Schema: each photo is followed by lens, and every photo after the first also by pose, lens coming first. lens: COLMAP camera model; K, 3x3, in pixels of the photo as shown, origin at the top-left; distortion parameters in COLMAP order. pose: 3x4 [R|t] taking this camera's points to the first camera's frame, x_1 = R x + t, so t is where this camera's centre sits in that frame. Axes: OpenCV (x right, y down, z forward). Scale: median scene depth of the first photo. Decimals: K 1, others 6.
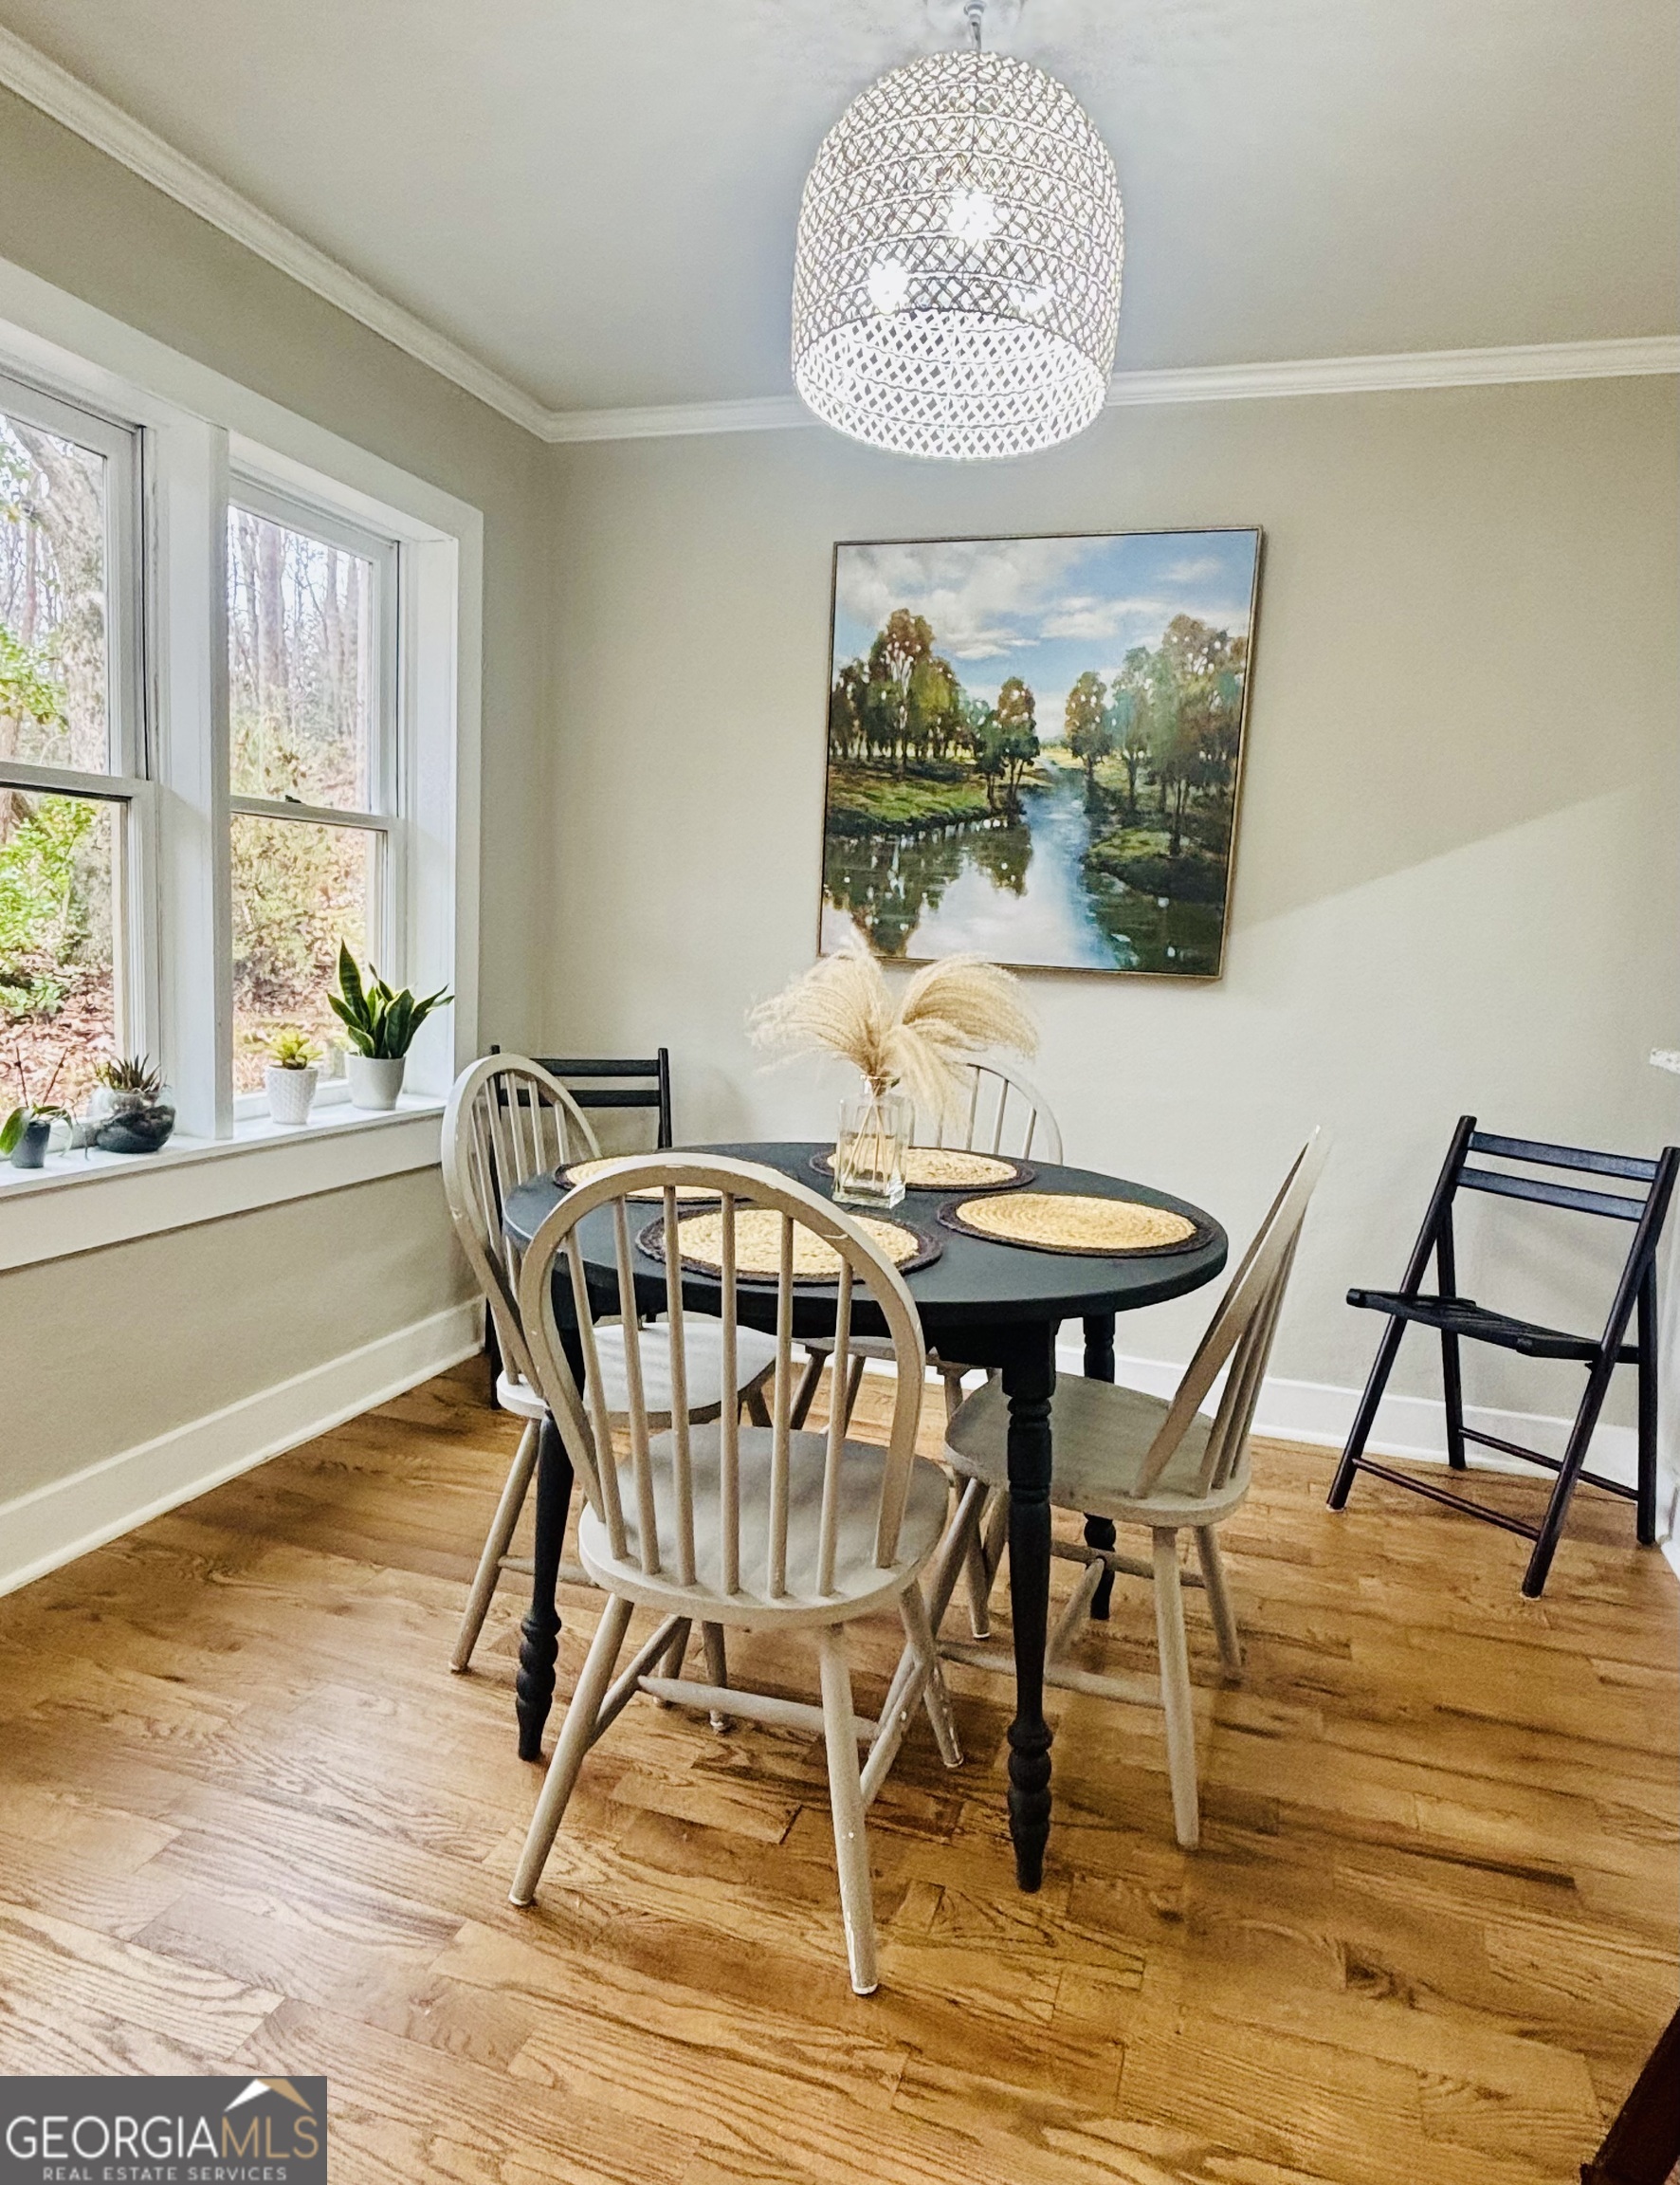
lens RADIAL K [[1353.5, 0, 892.3], [0, 1353.5, 1085.4], [0, 0, 1]] dist [-0.006289, -0.001435]
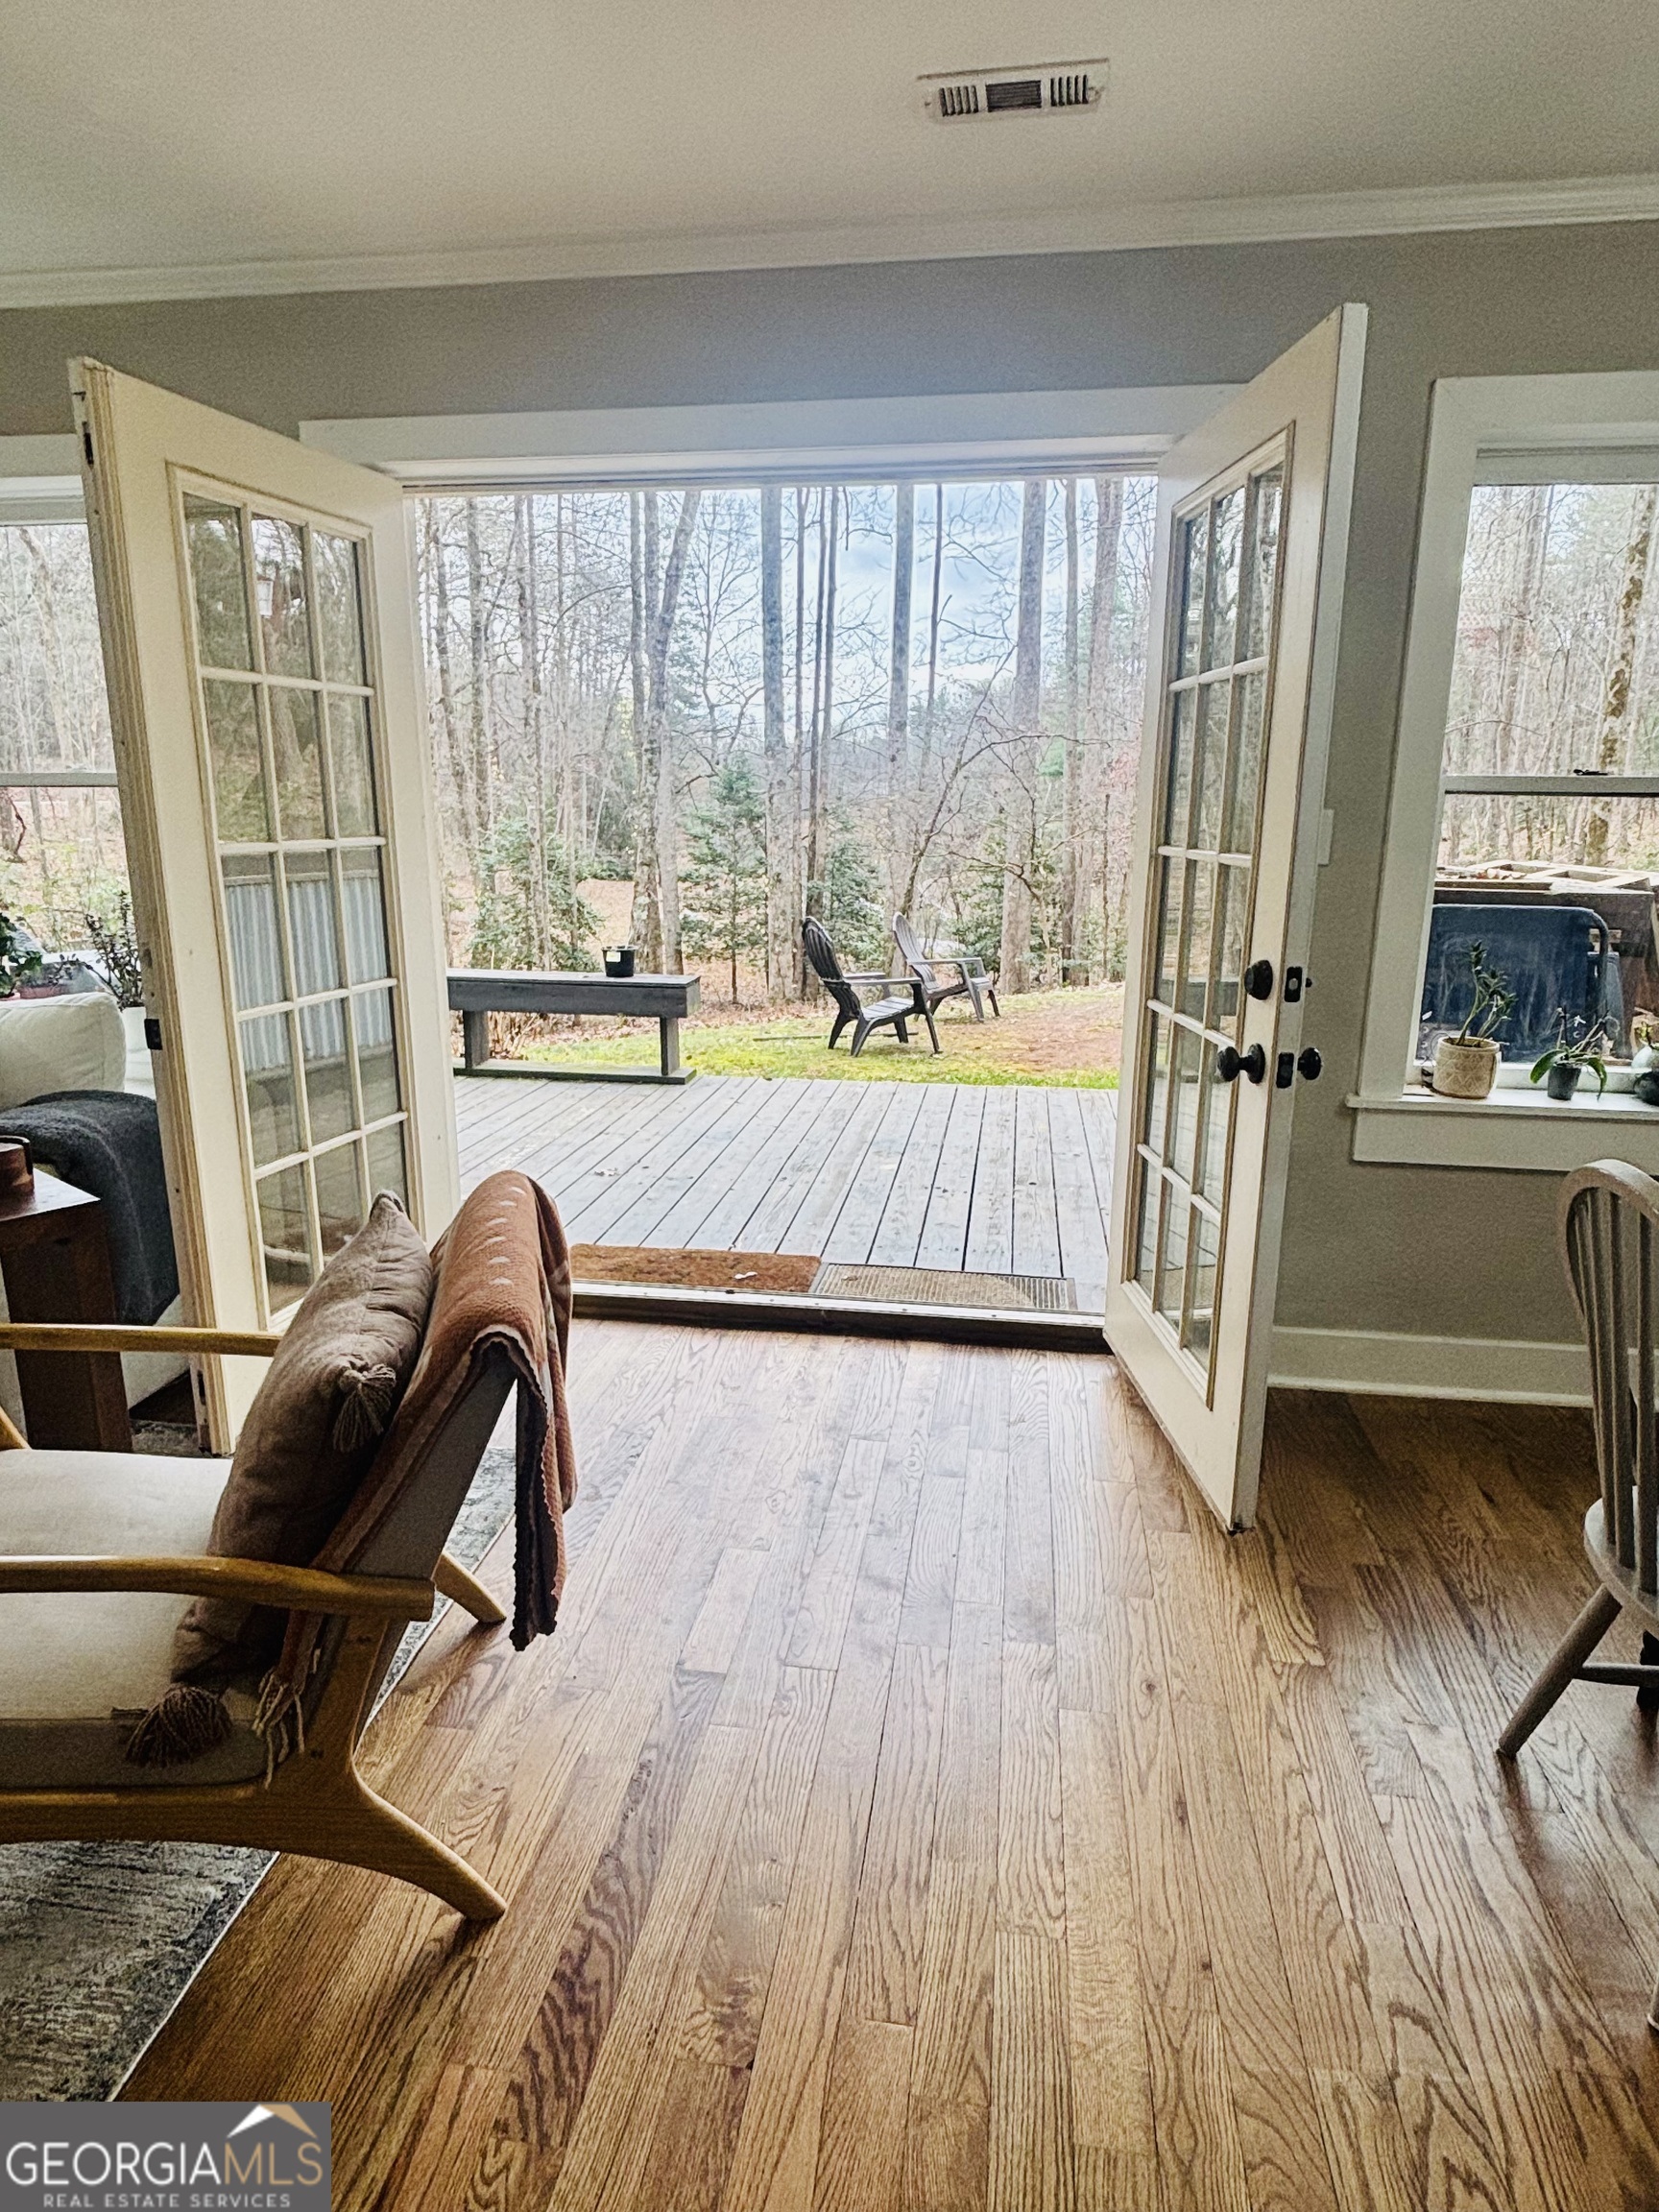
lens RADIAL K [[1288.6, 0, 829.8], [0, 1288.6, 1126.2], [0, 0, 1]] dist [0.002261, 0.002078]
pose [[0.158811, 0.202422, -0.966336, 0.323367], [-0.122765, 0.975210, 0.184106, -0.039925], [0.979647, 0.089395, 0.179724, 0.078227]]
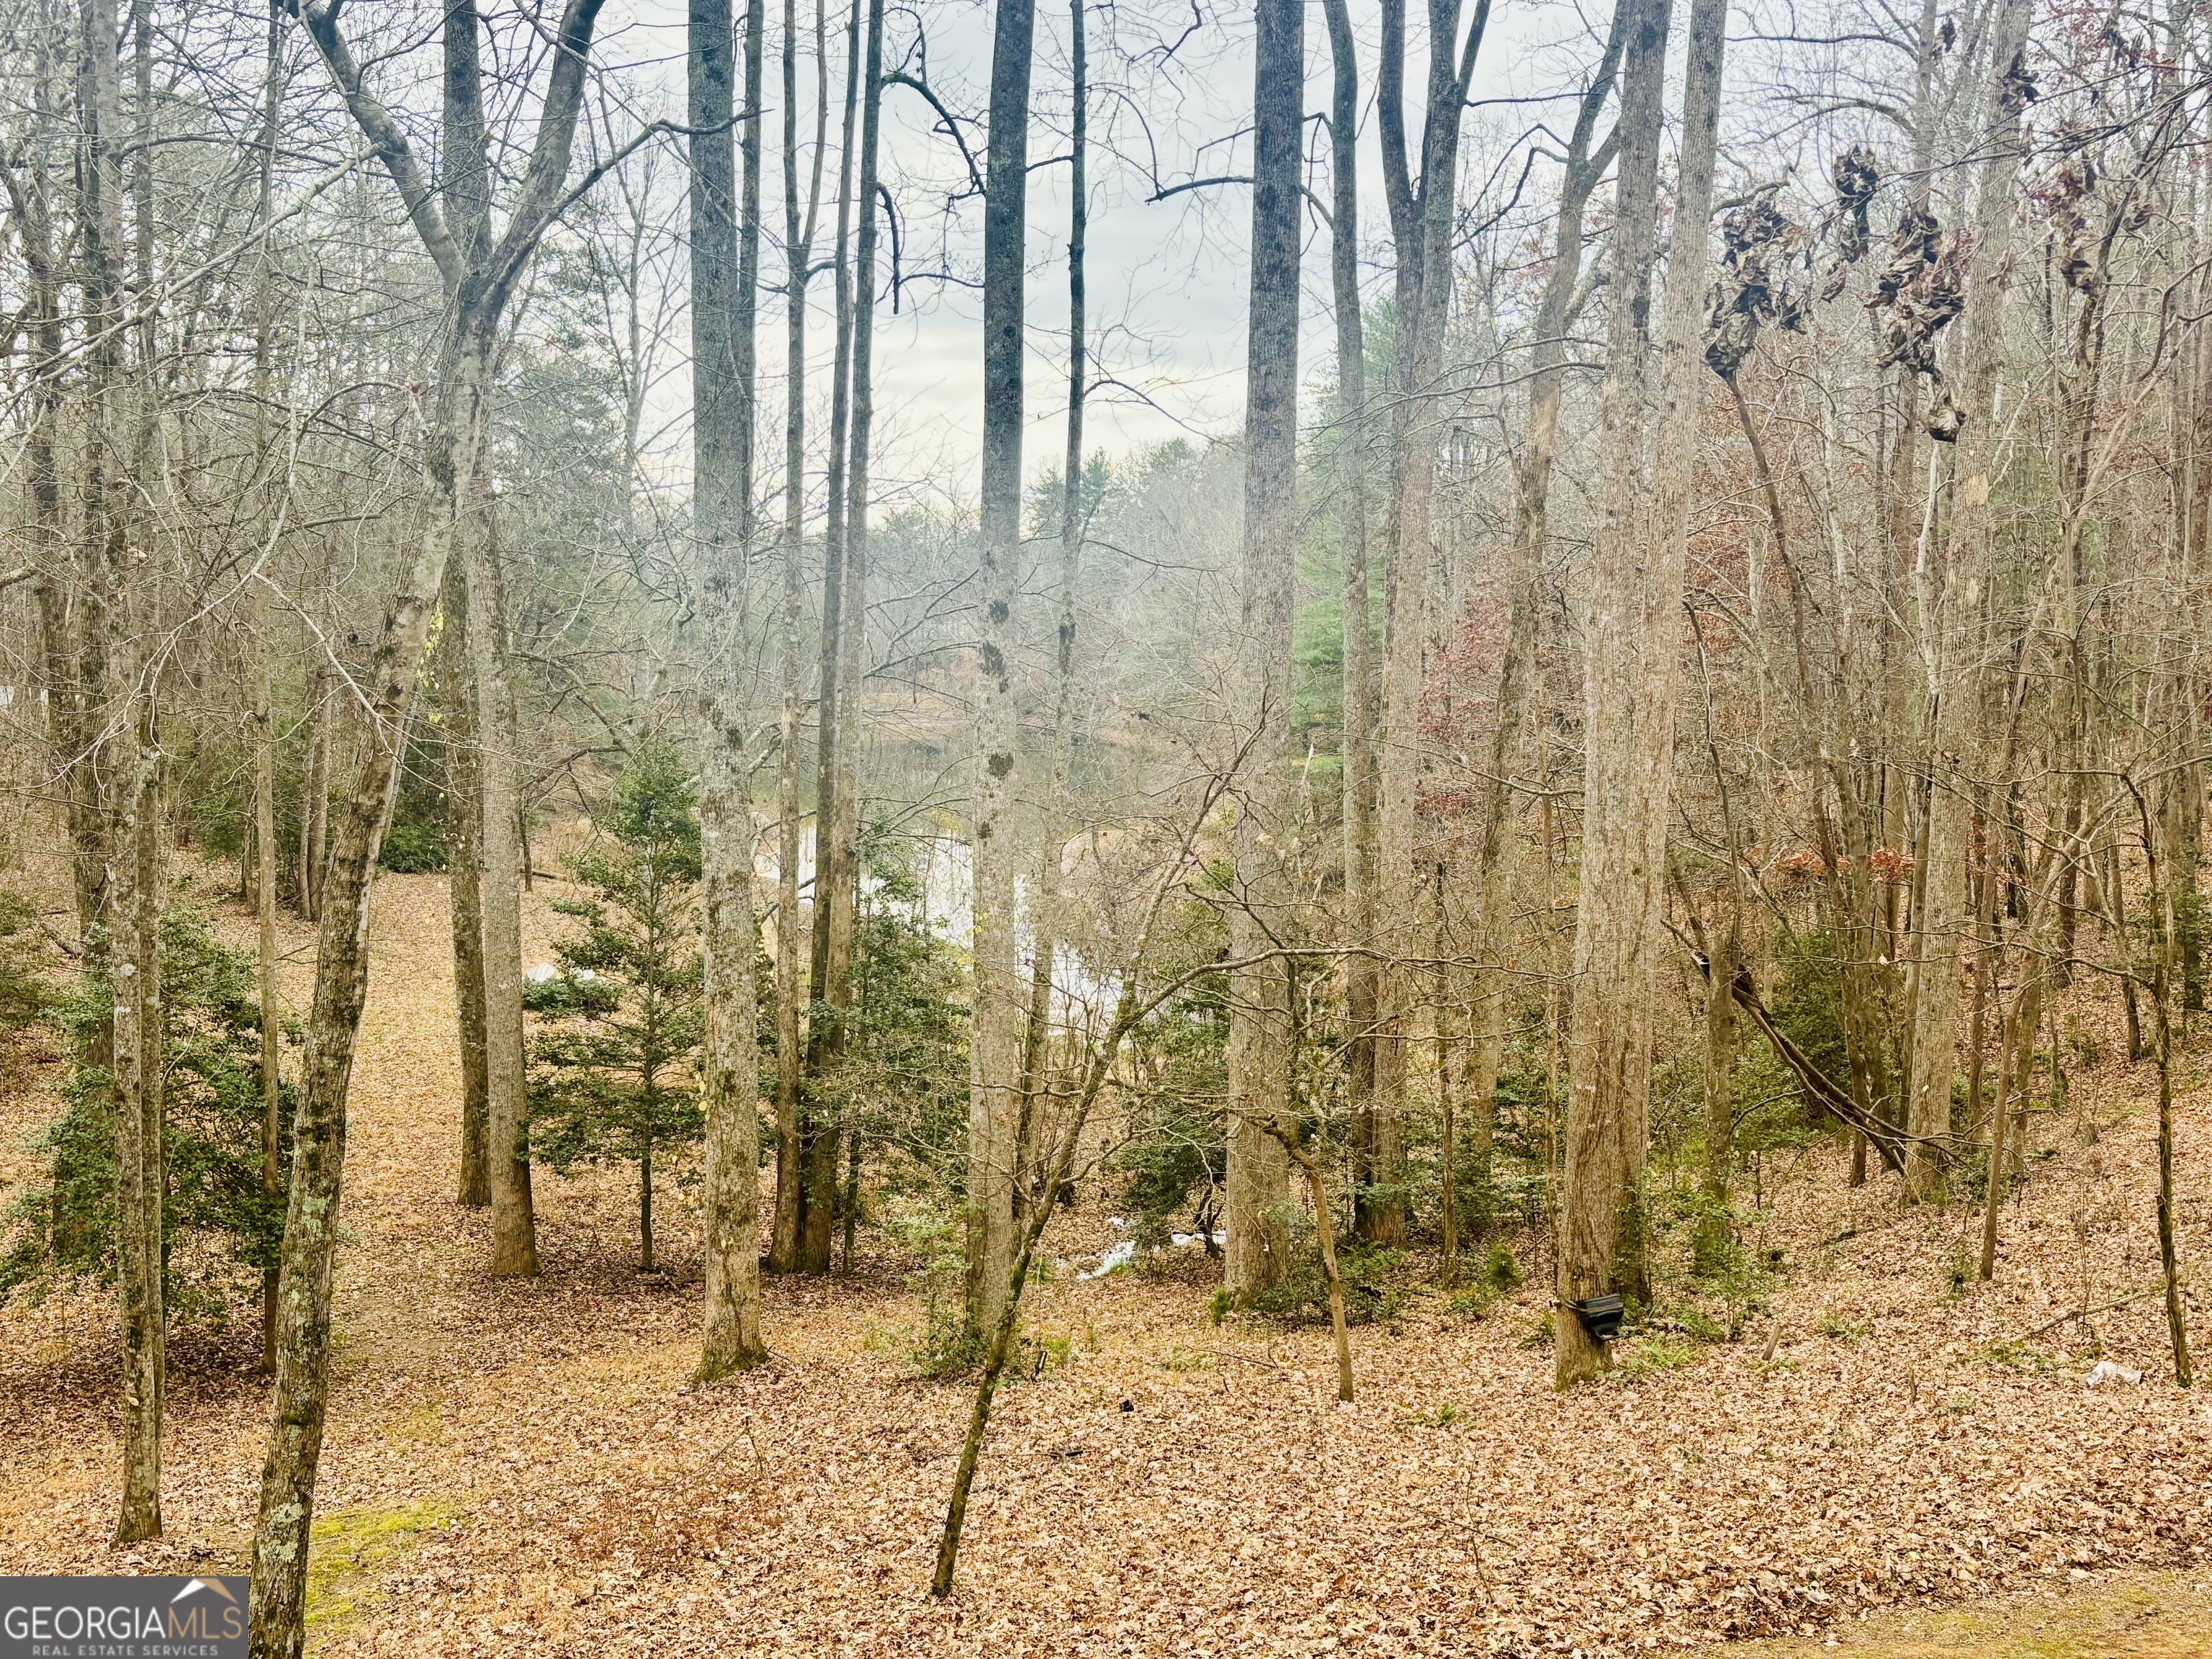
lens RADIAL K [[2471.8, 0, 1085.1], [0, 2471.8, 830.5], [0, 0, 1]] dist [0.048660, 0.000000]
pose [[0.235312, 0.043811, -0.970932, -1.103154], [-0.121774, 0.992440, 0.015269, -1.081192], [0.964261, 0.114641, 0.238869, 0.332008]]
